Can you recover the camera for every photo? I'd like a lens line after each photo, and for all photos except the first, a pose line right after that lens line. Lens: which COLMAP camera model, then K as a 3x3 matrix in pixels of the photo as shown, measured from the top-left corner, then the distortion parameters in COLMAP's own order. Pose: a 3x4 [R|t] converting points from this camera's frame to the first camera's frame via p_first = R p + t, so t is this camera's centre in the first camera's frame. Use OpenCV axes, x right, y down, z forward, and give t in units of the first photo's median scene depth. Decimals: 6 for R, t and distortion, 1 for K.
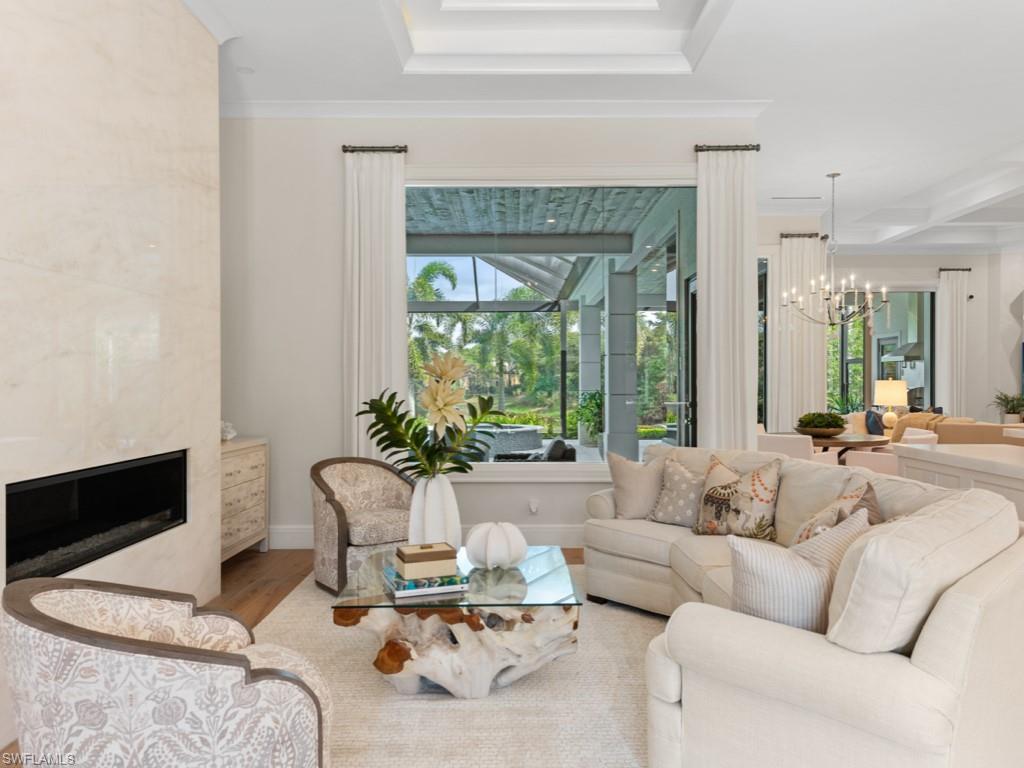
lens RADIAL K [[718.8, 0, 512.0], [0, 718.8, 384.0], [0, 0, 1]] dist [0.036060, -0.029786]
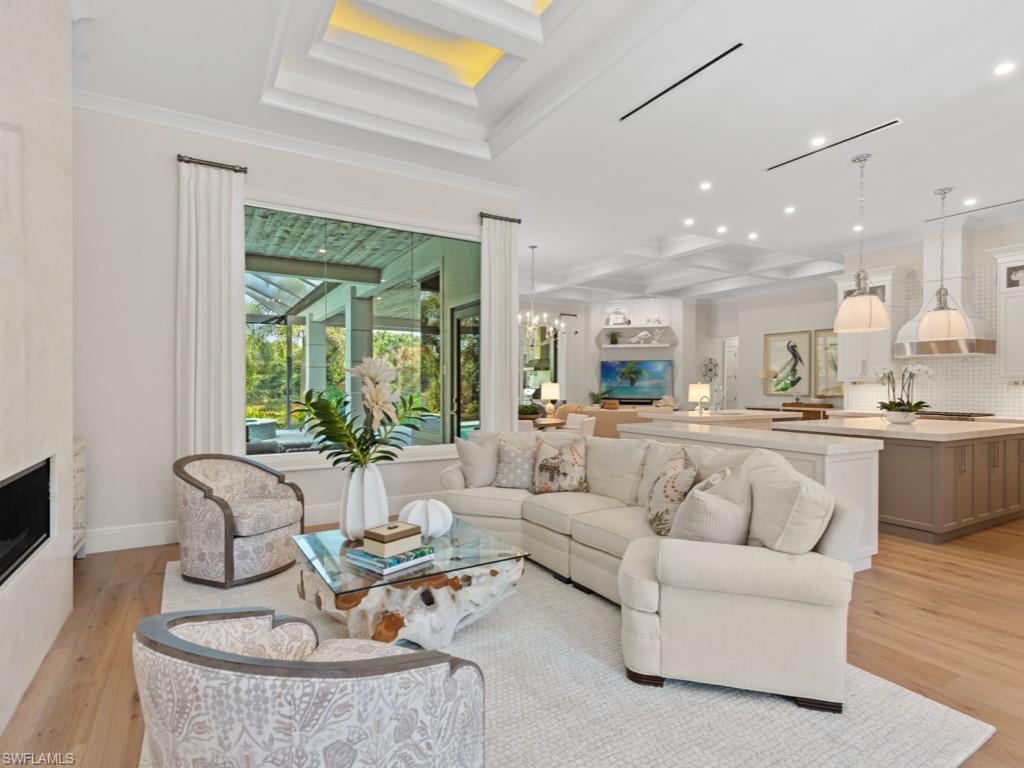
lens RADIAL K [[531.3, 0, 512.0], [0, 531.3, 384.0], [0, 0, 1]] dist [0.022379, -0.016154]
pose [[0.861921, 0.005366, 0.507014, -0.311739], [-0.004900, 0.999985, -0.002254, -0.000666], [-0.507019, -0.000541, 0.861935, 0.138745]]
